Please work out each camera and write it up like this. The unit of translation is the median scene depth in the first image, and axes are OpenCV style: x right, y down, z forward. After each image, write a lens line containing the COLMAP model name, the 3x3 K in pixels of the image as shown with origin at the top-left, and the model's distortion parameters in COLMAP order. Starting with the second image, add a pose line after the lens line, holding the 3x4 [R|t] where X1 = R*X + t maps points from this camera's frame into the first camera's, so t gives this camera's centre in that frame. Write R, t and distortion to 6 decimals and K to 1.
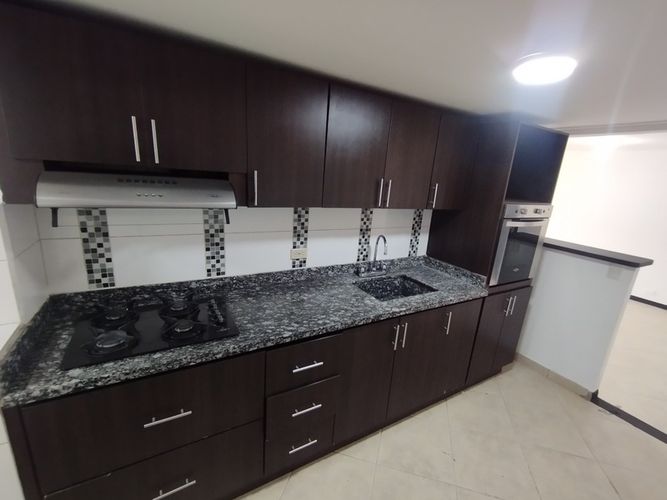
lens RADIAL K [[306.8, 0, 344.1], [0, 306.8, 255.6], [0, 0, 1]] dist [-0.003310, -0.001630]
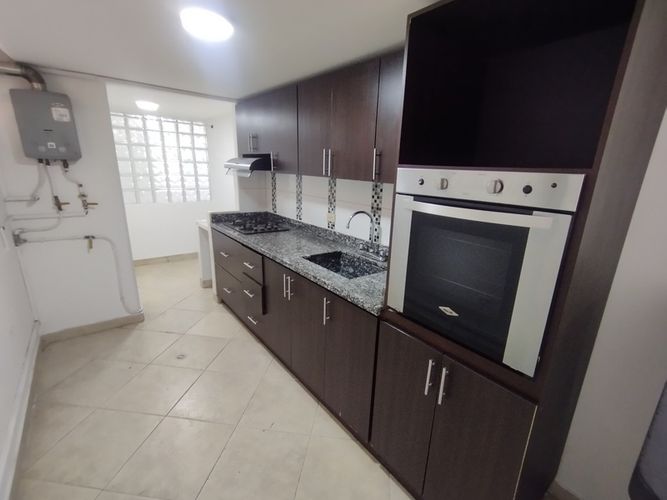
lens RADIAL K [[306.8, 0, 344.1], [0, 306.8, 255.6], [0, 0, 1]] dist [-0.003310, -0.001630]
pose [[0.134447, 0.200747, -0.970373, 1.160746], [-0.289324, 0.944546, 0.155317, -0.073134], [0.947742, 0.259871, 0.185072, 0.870602]]
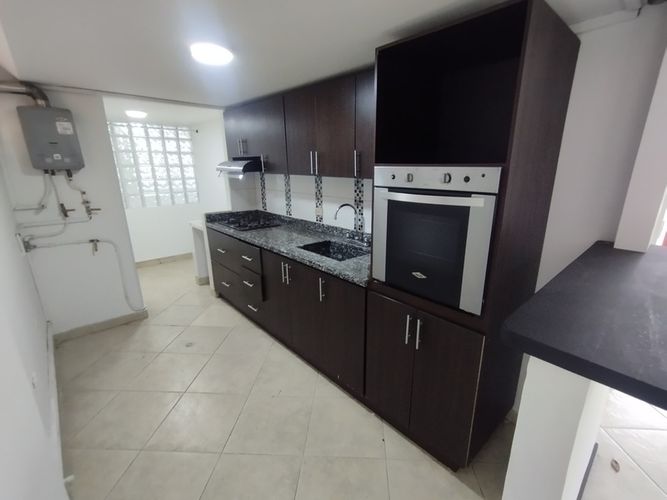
lens RADIAL K [[306.8, 0, 344.1], [0, 306.8, 255.6], [0, 0, 1]] dist [-0.003310, -0.001630]
pose [[0.194702, 0.201406, -0.959962, 1.317344], [-0.244963, 0.957664, 0.151240, -0.057025], [0.949781, 0.205709, 0.235796, 0.830694]]
